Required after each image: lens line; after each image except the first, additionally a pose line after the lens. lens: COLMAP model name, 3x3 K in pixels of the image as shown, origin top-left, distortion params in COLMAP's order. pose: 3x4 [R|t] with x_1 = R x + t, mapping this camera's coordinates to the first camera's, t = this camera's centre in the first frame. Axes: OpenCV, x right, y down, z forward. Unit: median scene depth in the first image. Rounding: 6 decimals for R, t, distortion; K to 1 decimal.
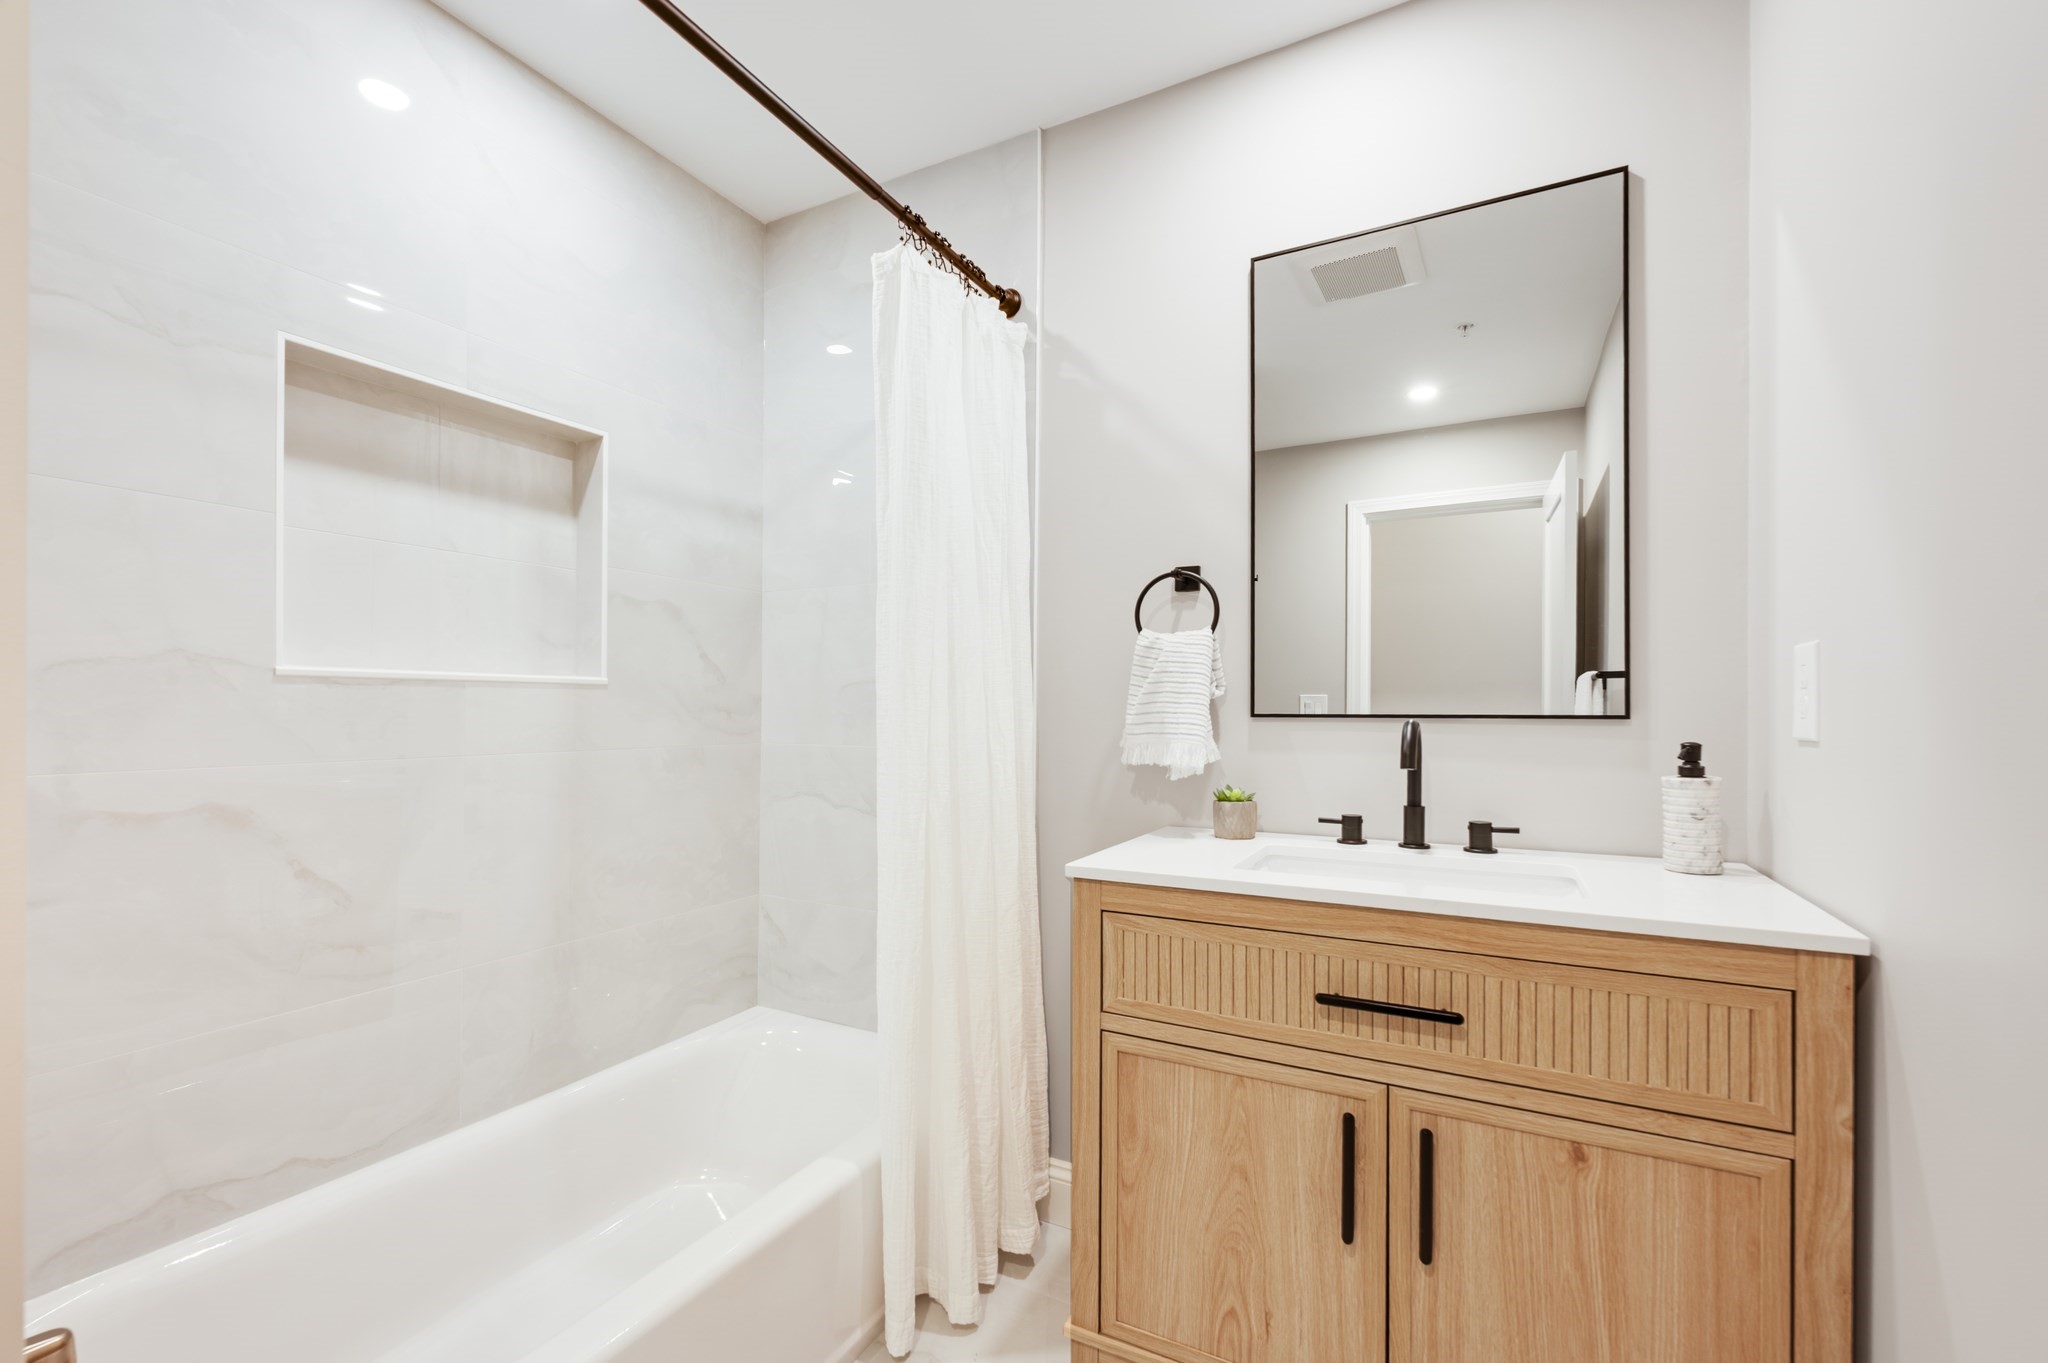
lens RADIAL K [[841.2, 0, 1028.9], [0, 841.2, 706.4], [0, 0, 1]] dist [-0.001900, -0.000001]
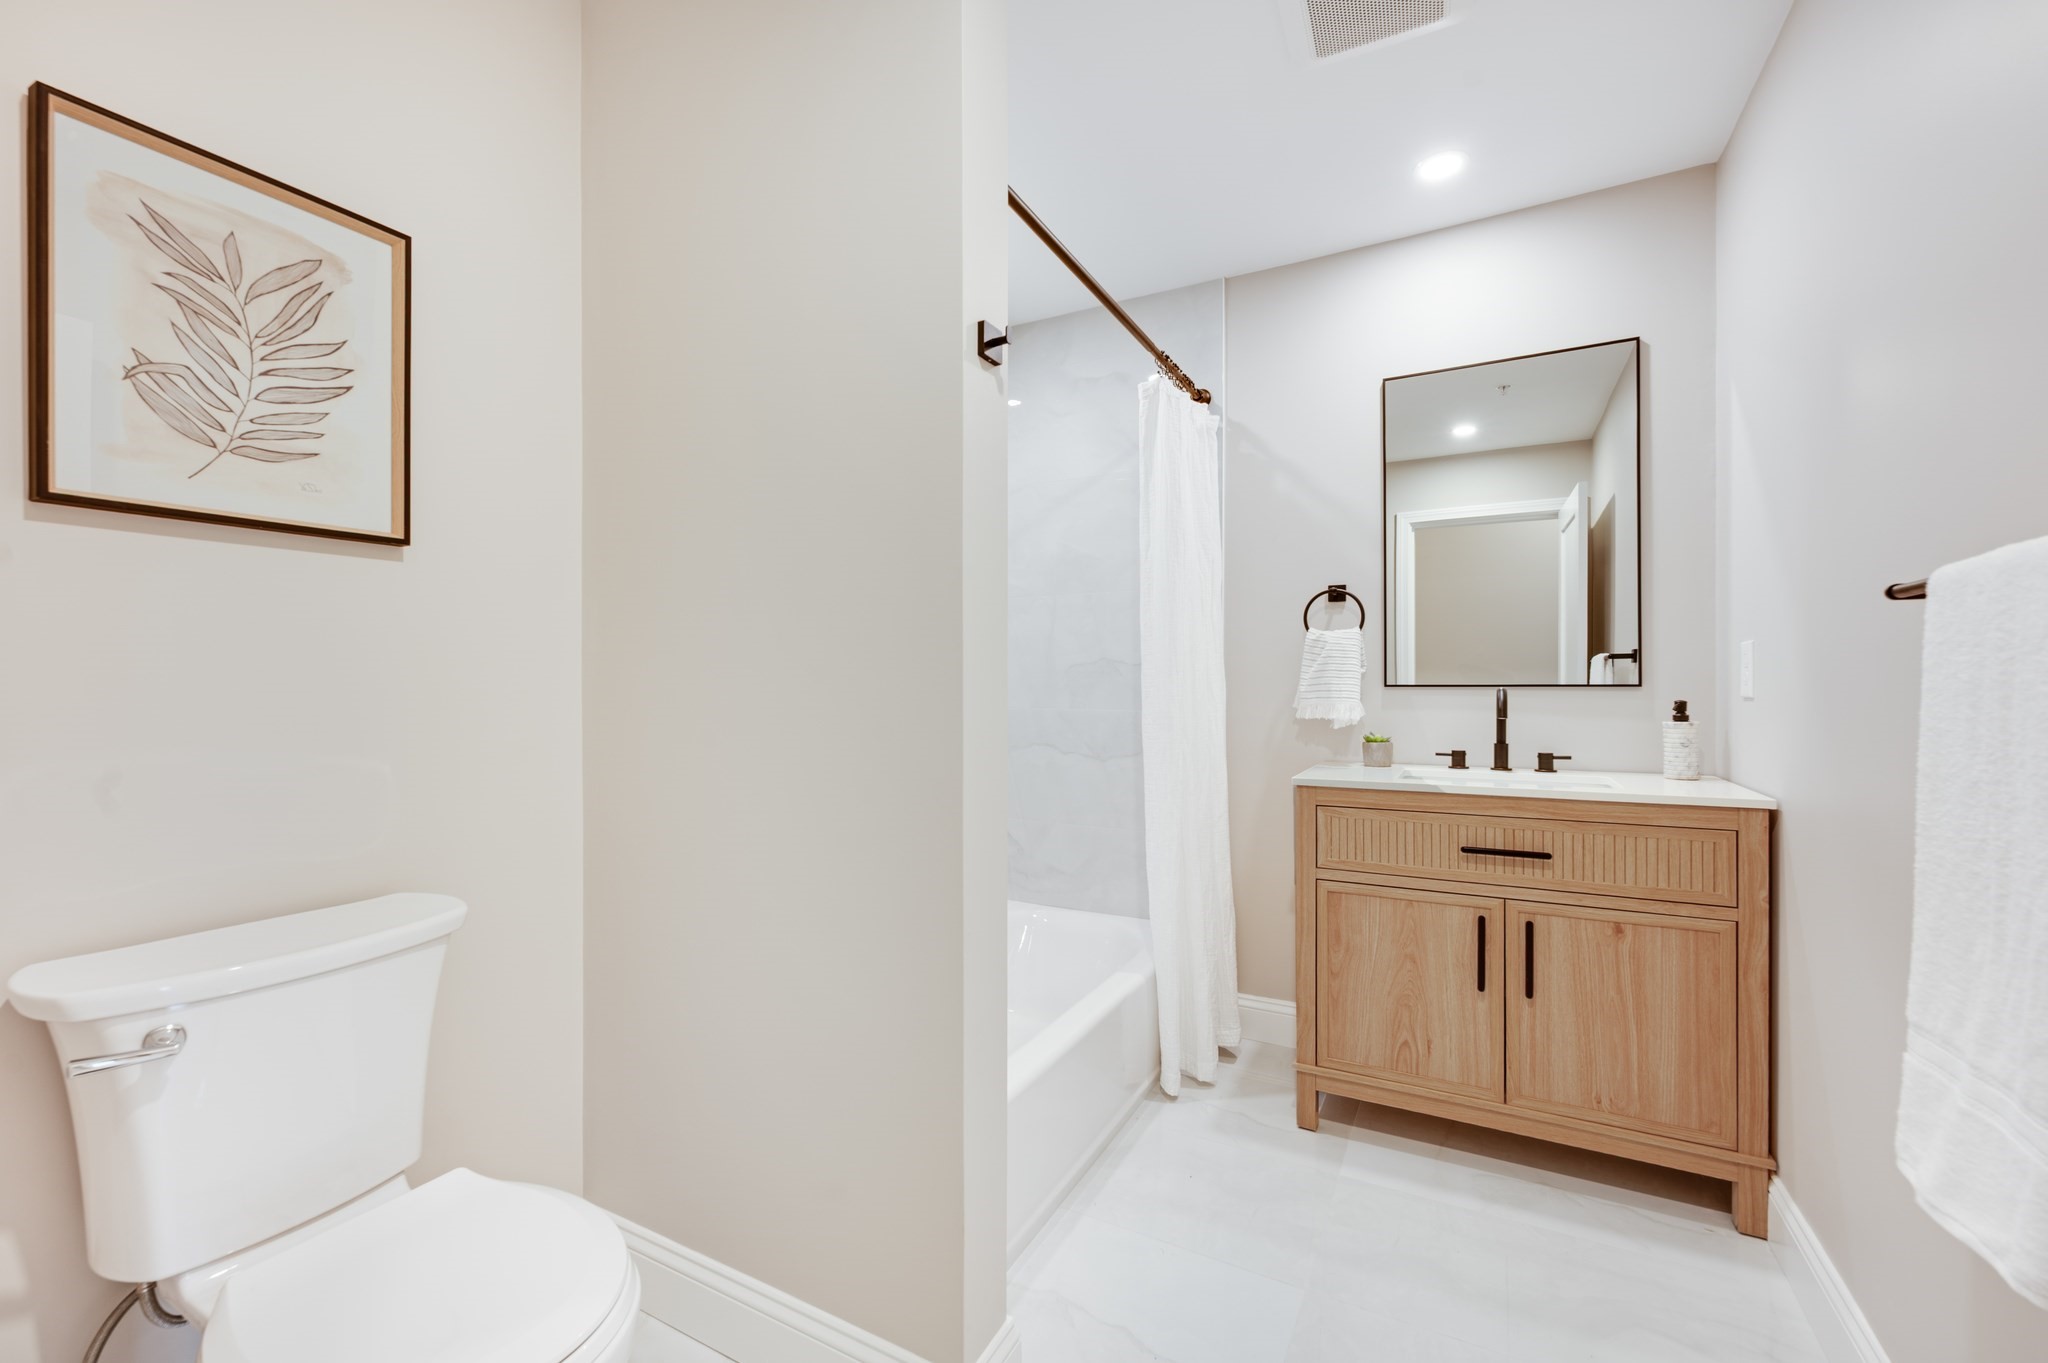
lens RADIAL K [[822.3, 0, 1028.0], [0, 822.3, 682.9], [0, 0, 1]] dist [-0.000510, 0.000329]
pose [[0.999997, -0.002075, -0.000972, -0.504002], [0.002074, 0.999997, -0.001086, 0.008207], [0.000974, 0.001084, 0.999999, -0.630921]]
